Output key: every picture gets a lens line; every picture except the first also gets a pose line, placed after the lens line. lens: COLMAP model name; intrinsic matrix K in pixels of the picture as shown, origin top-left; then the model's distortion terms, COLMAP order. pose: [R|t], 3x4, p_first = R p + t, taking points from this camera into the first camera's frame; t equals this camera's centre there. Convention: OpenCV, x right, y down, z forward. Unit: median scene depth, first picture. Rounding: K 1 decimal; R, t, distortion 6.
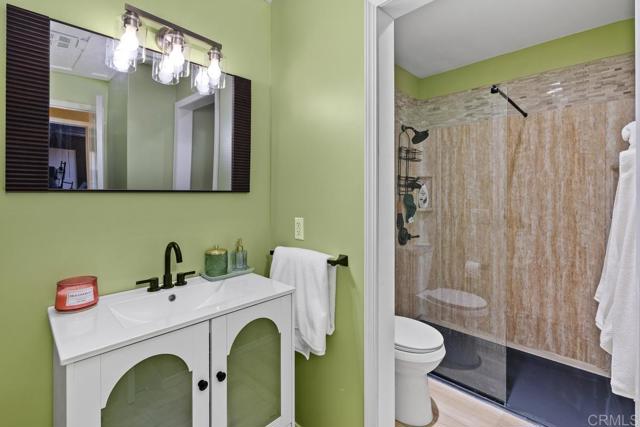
lens RADIAL K [[297.5, 0, 320.0], [0, 297.5, 197.3], [0, 0, 1]] dist [-0.003203, -0.000516]
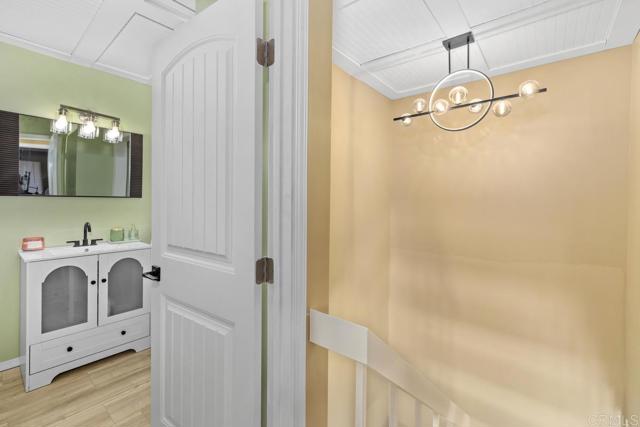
lens RADIAL K [[284.4, 0, 317.6], [0, 284.4, 203.1], [0, 0, 1]] dist [0.014709, -0.000045]
pose [[0.997472, 0.004567, 0.070911, 0.866299], [-0.004747, 0.999986, 0.002374, 0.009880], [-0.070900, -0.002704, 0.997480, -0.981095]]
